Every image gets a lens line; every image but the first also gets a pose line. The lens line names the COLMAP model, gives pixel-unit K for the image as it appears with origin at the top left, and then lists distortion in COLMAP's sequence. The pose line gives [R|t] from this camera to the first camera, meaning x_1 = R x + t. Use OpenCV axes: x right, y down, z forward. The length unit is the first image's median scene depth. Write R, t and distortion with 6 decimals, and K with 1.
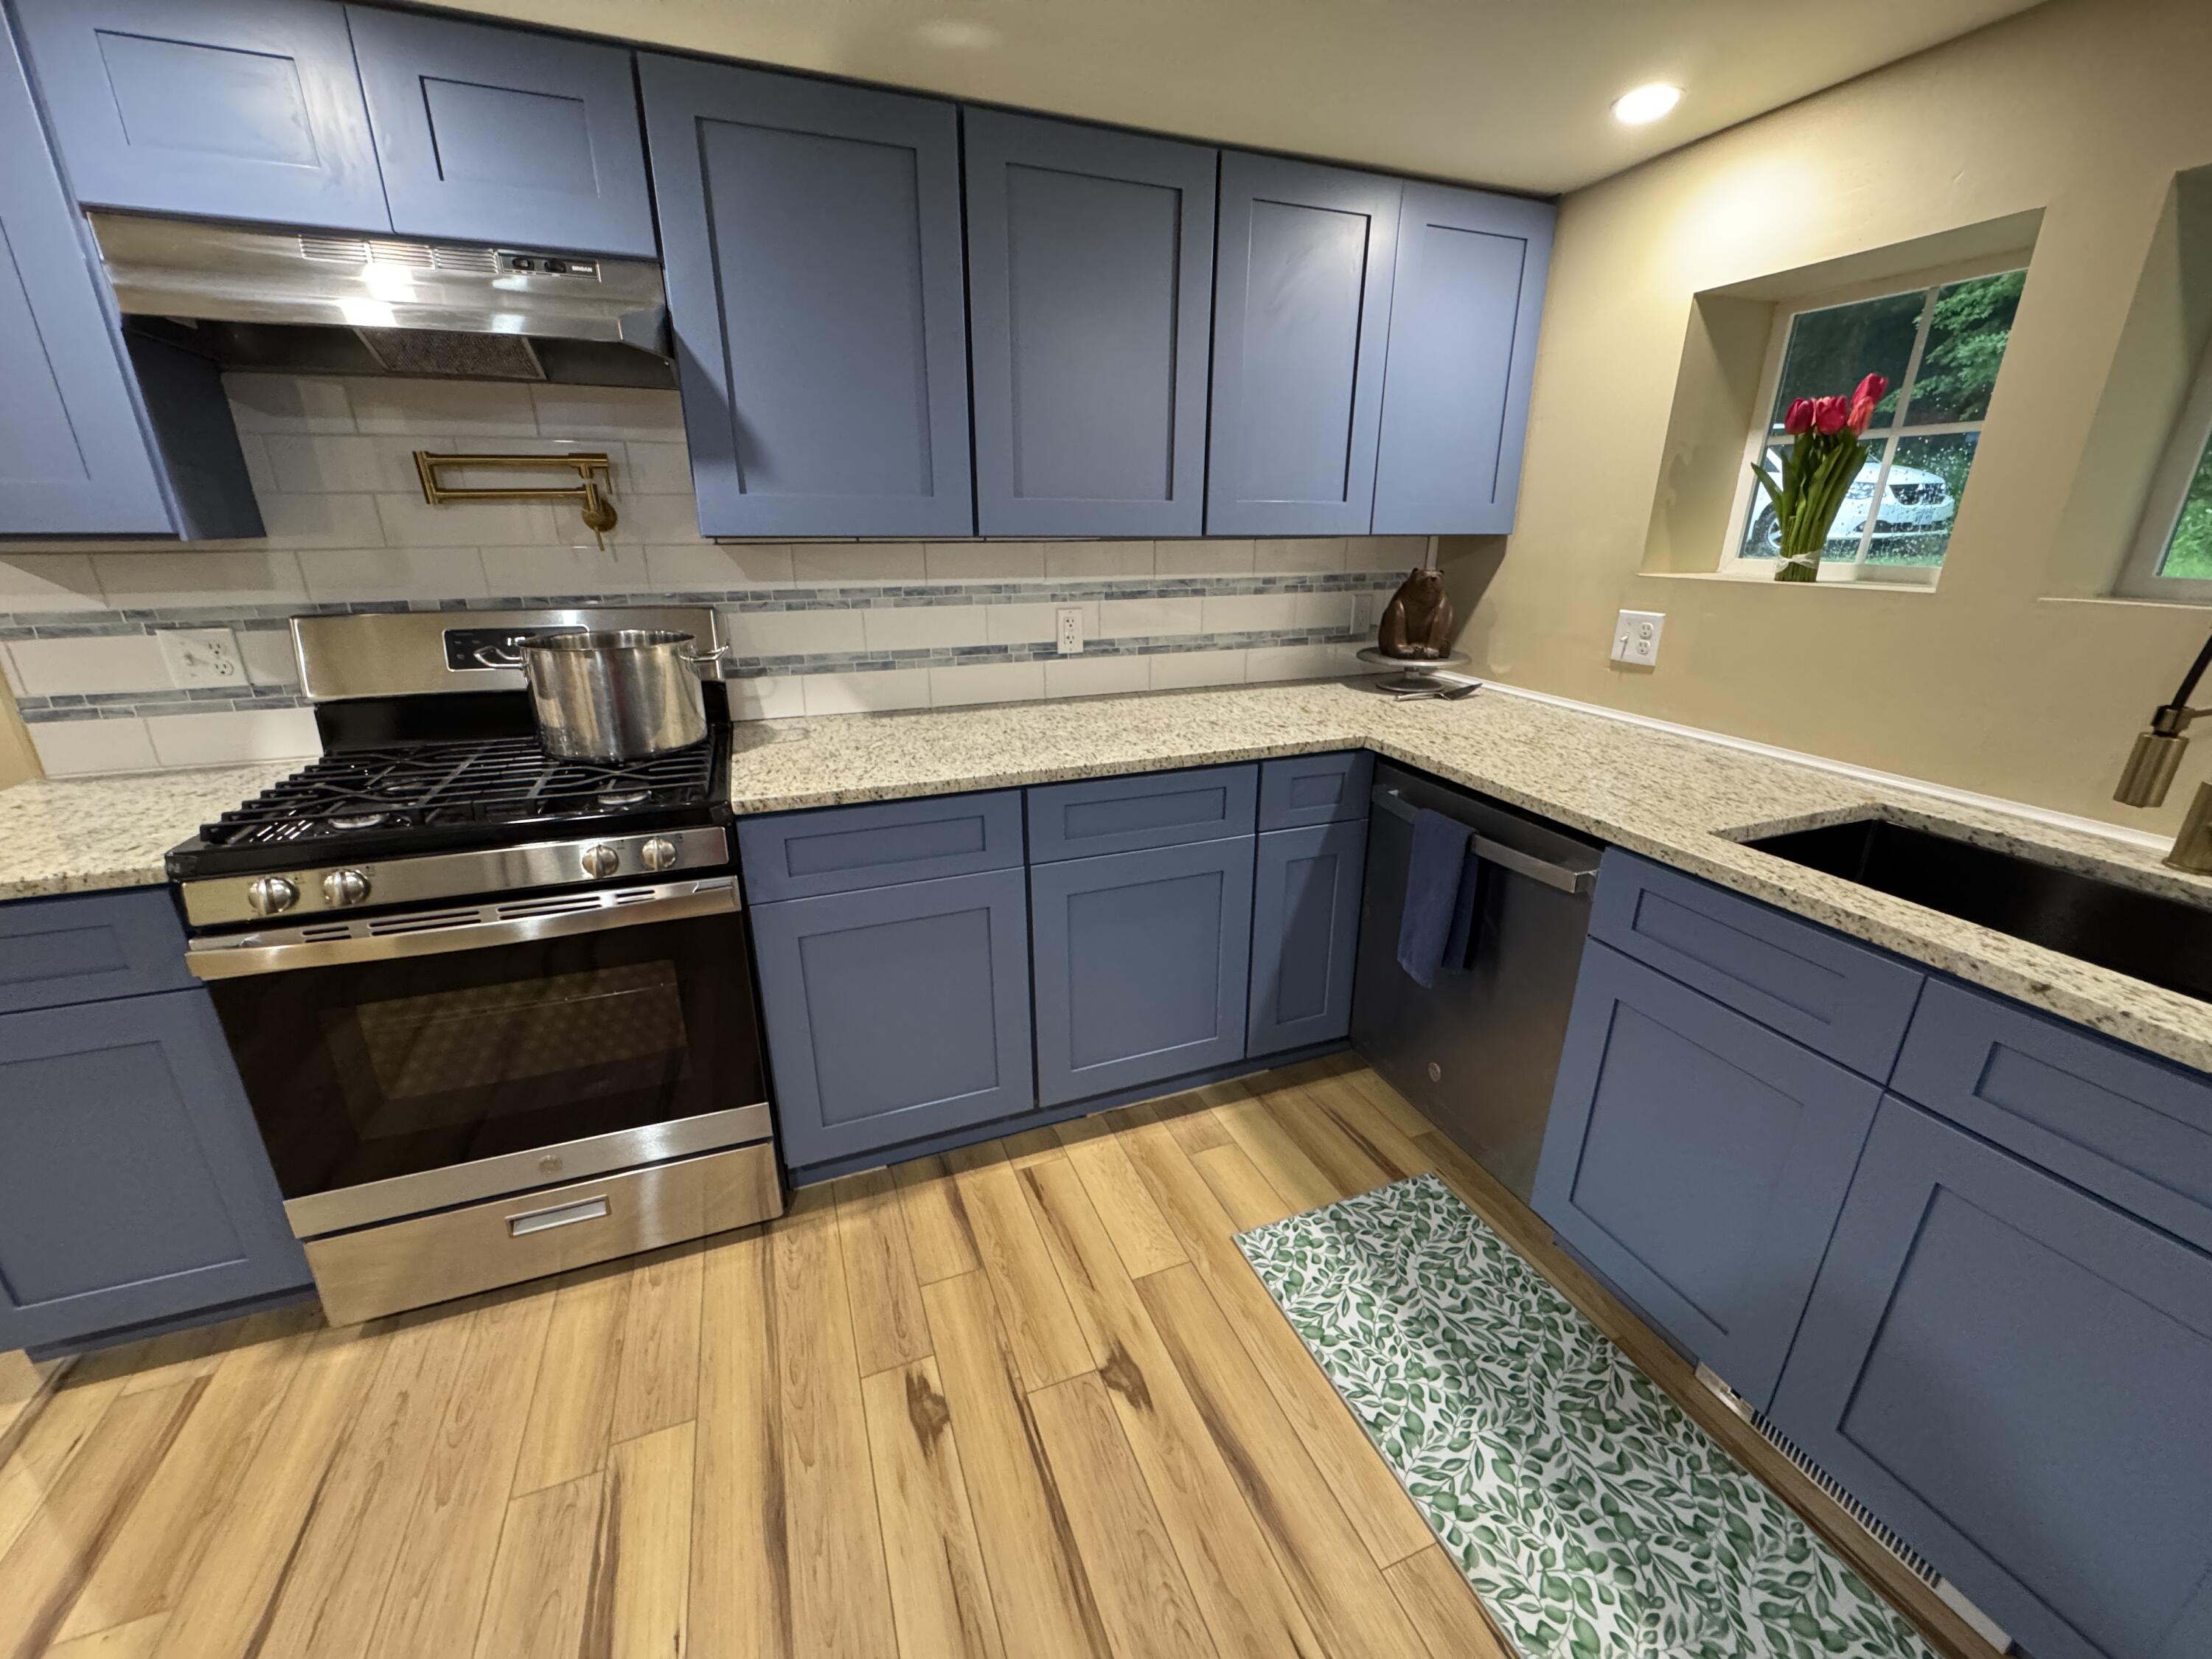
lens RADIAL K [[885.9, 0, 1106.0], [0, 885.9, 829.5], [0, 0, 1]] dist [-0.001300, -0.000230]
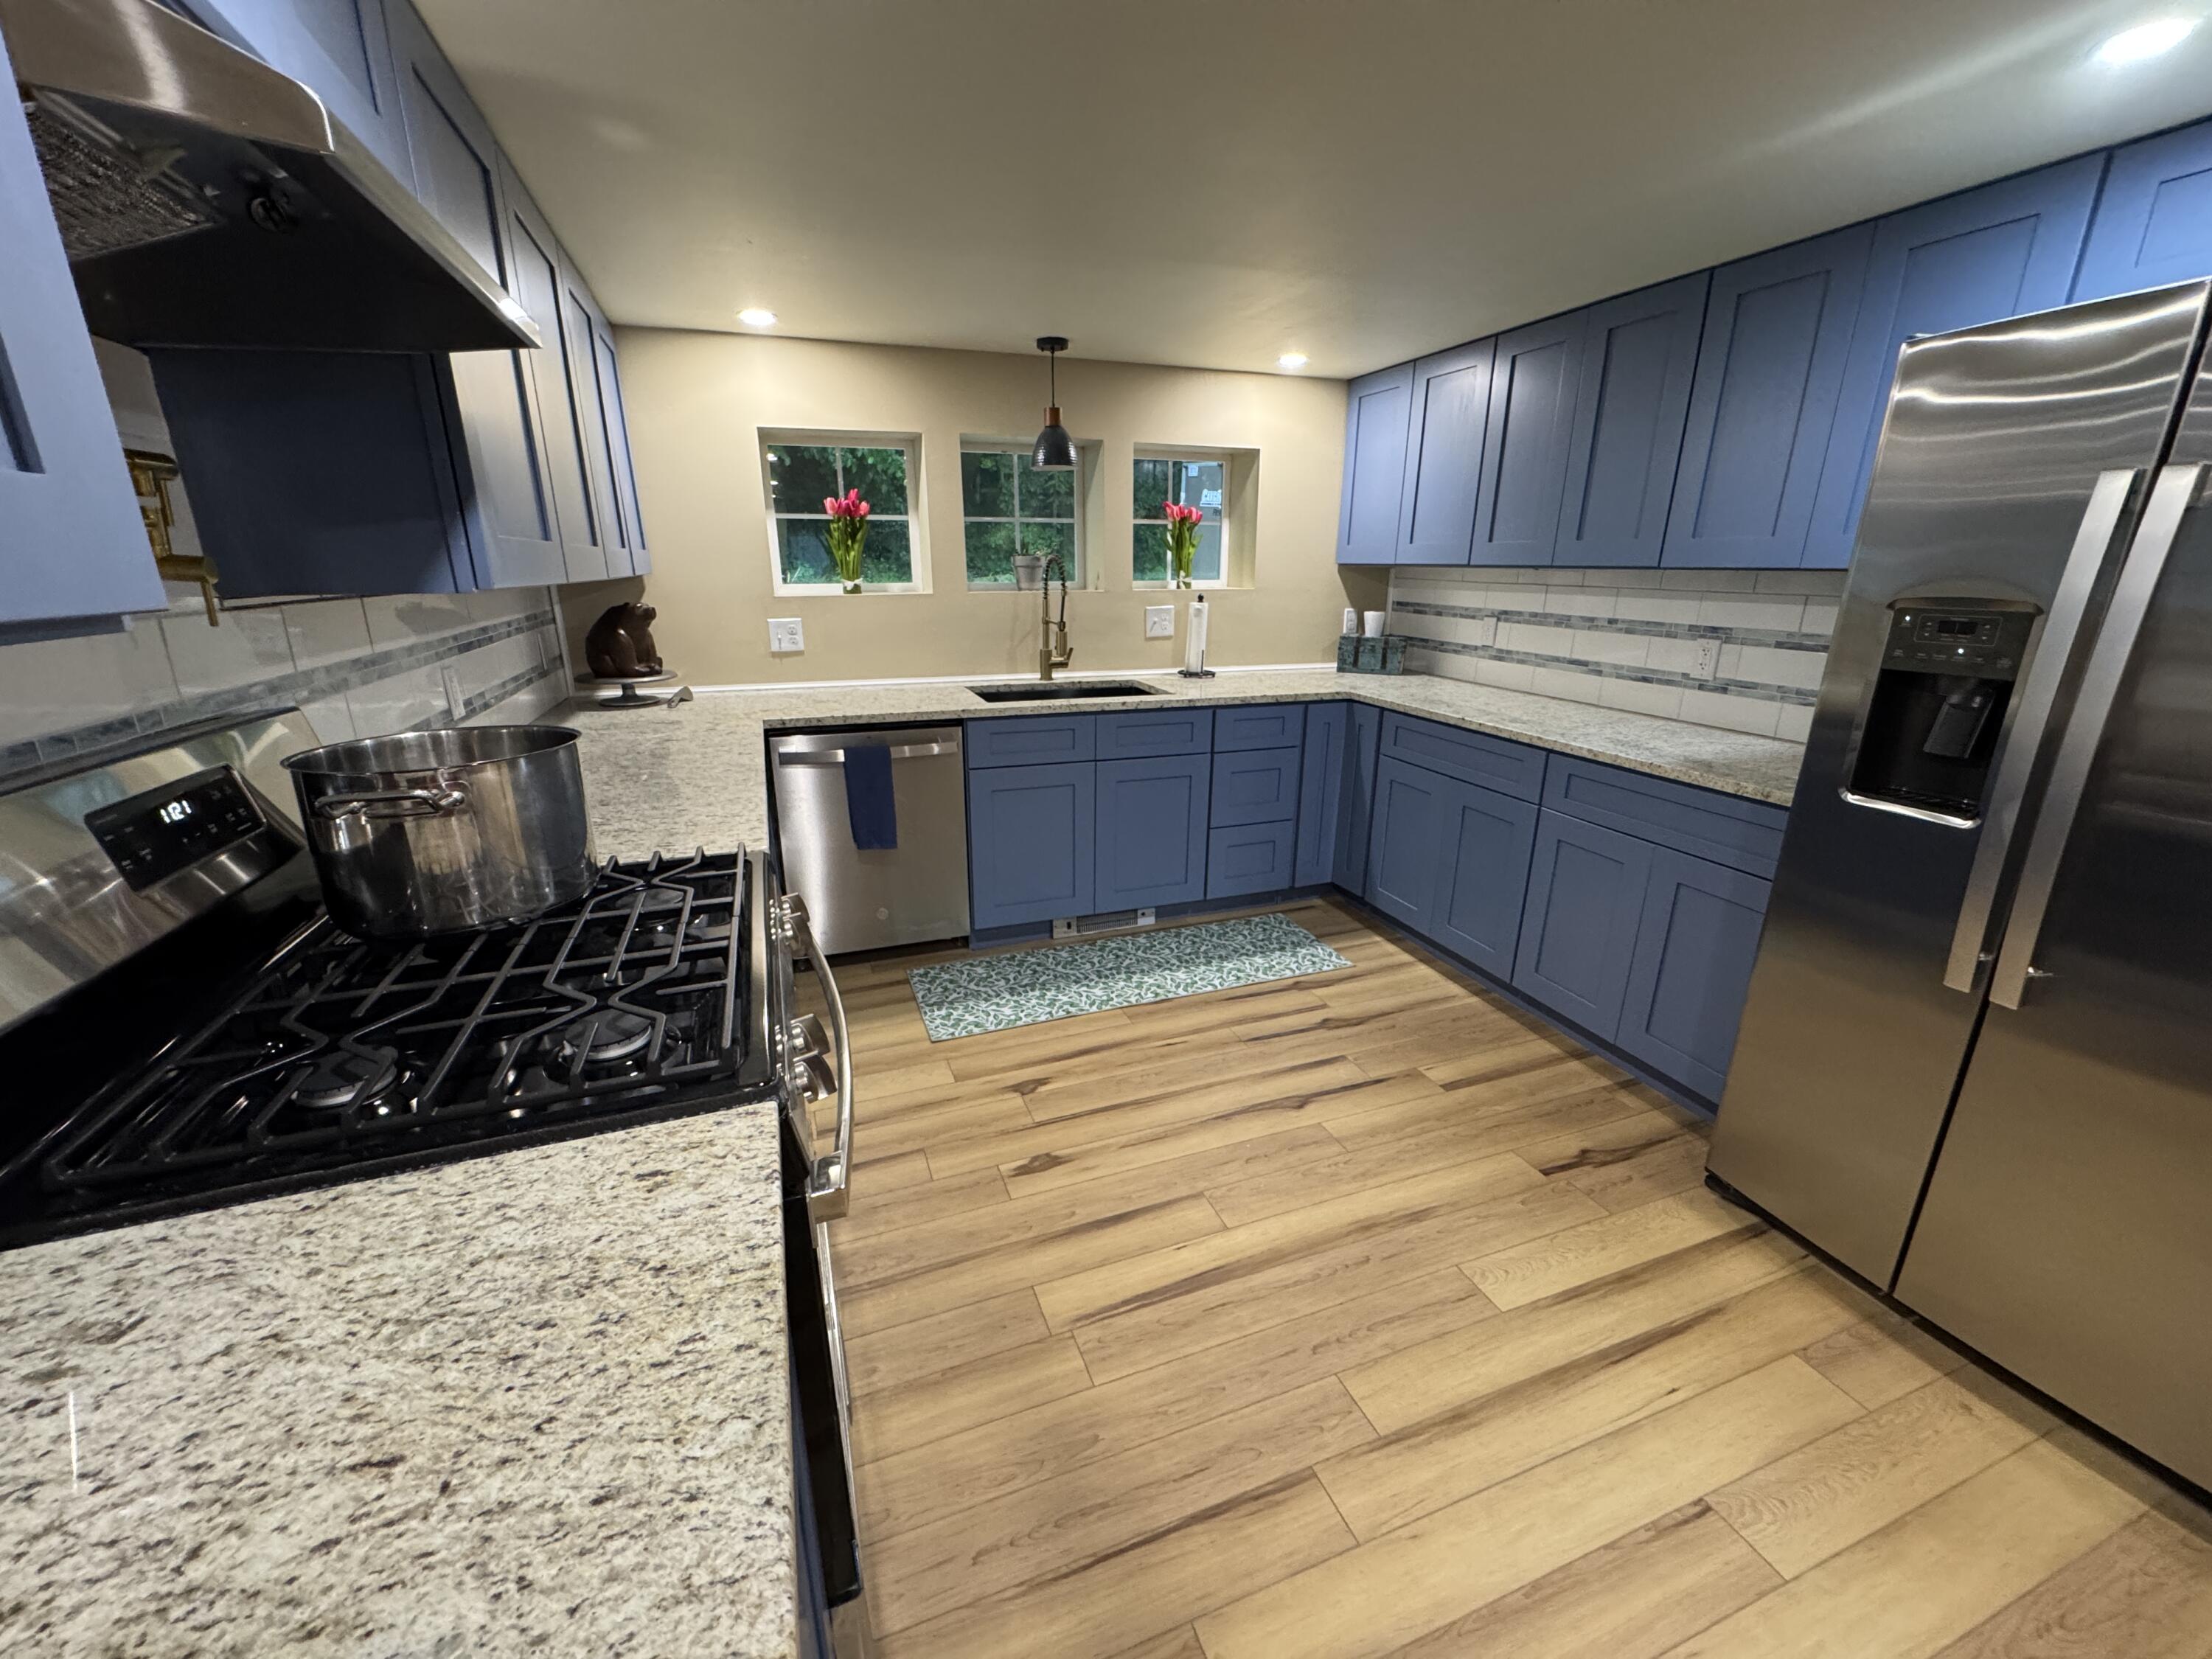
lens RADIAL K [[874.9, 0, 1106.0], [0, 874.9, 829.5], [0, 0, 1]] dist [-0.001755, -0.000199]
pose [[0.013920, -0.297589, 0.954593, -1.333447], [0.334205, 0.901165, 0.276059, -0.193151], [-0.942398, 0.315186, 0.112000, 0.529293]]
